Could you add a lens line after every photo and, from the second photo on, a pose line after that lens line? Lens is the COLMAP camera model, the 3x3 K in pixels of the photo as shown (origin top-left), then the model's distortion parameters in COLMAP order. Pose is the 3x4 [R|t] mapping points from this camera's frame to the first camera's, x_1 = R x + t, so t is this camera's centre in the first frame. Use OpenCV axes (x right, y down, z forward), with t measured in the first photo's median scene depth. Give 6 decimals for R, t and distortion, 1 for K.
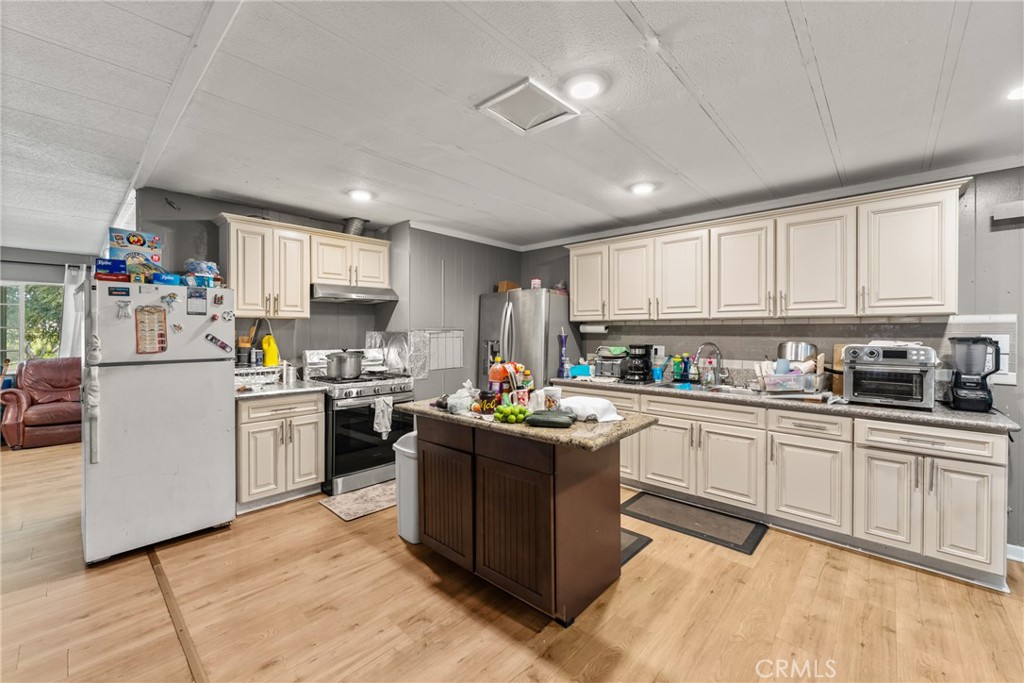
lens RADIAL K [[408.7, 0, 508.9], [0, 408.7, 336.4], [0, 0, 1]] dist [0.000105, 0.000067]
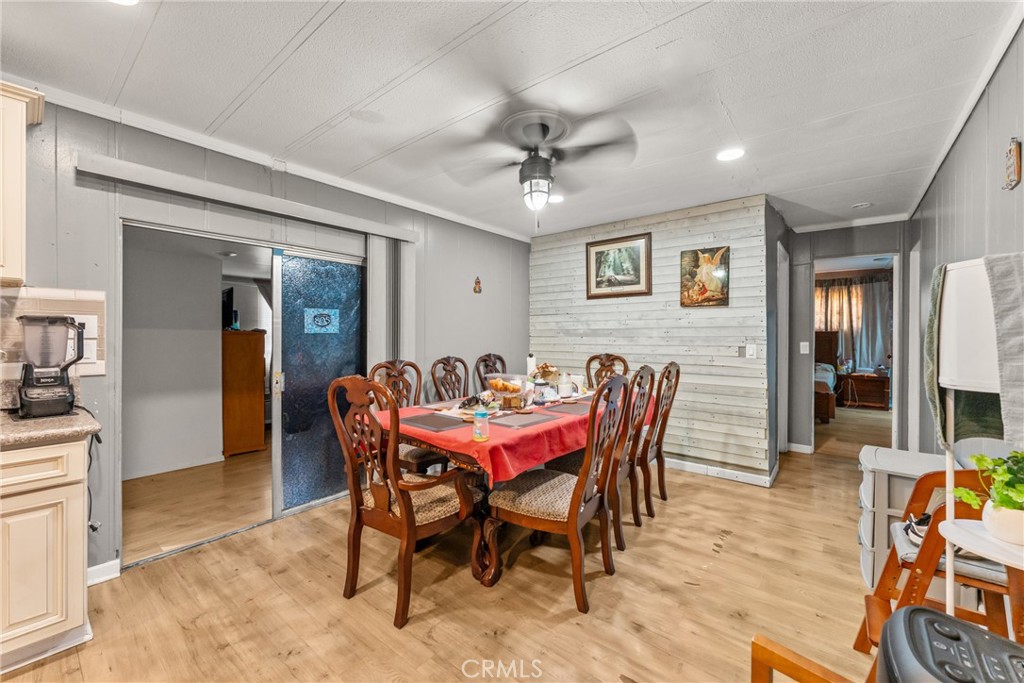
lens RADIAL K [[408.7, 0, 509.1], [0, 408.7, 337.3], [0, 0, 1]] dist [0.000105, 0.000067]
pose [[-0.052426, -0.003060, 0.998620, 0.353707], [0.004089, 0.999986, 0.003279, 0.041424], [-0.998616, 0.004256, -0.052413, 0.209650]]
